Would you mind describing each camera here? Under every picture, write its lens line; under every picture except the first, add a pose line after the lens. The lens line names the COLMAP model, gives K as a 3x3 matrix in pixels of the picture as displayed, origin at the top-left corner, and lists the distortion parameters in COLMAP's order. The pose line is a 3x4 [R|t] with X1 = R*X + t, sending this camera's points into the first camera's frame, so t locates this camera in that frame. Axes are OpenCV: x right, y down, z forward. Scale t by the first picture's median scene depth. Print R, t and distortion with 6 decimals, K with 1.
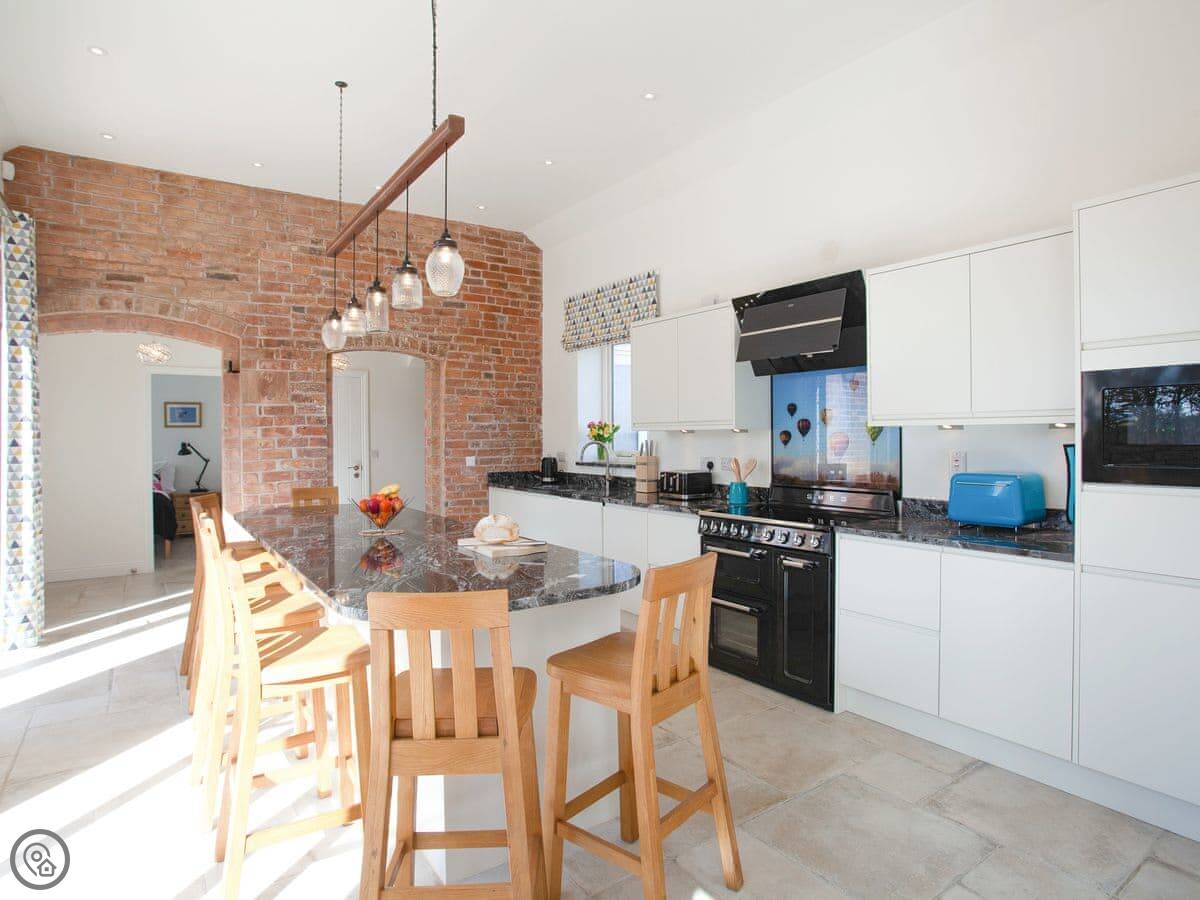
lens RADIAL K [[693.4, 0, 600.0], [0, 693.4, 450.0], [0, 0, 1]] dist [-0.067797, 0.024898]
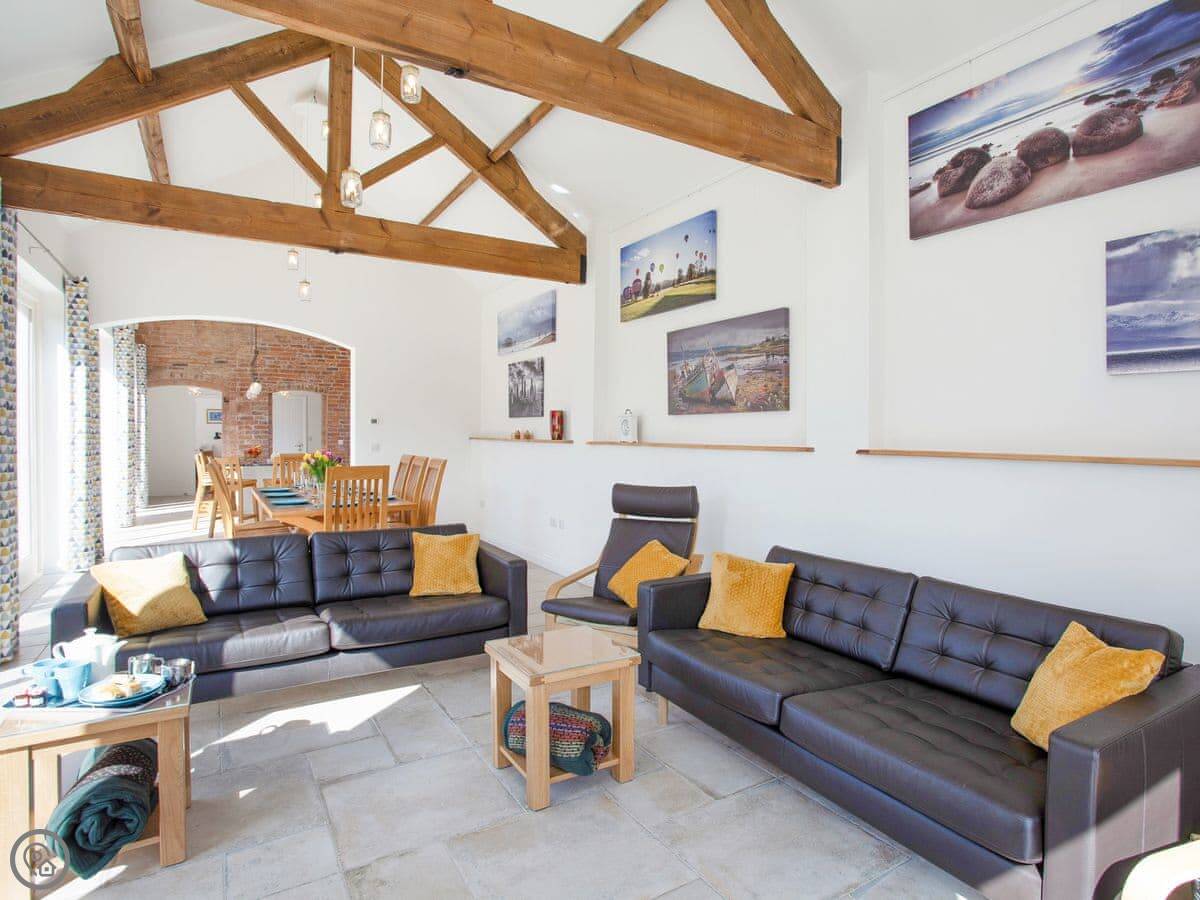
lens RADIAL K [[667.7, 0, 600.8], [0, 667.7, 444.0], [0, 0, 1]] dist [-0.049354, 0.022652]
pose [[0.998001, 0.016290, -0.061065, 0.893337], [-0.016150, 0.999866, 0.002785, 0.003238], [0.061103, -0.001793, 0.998130, -1.189042]]
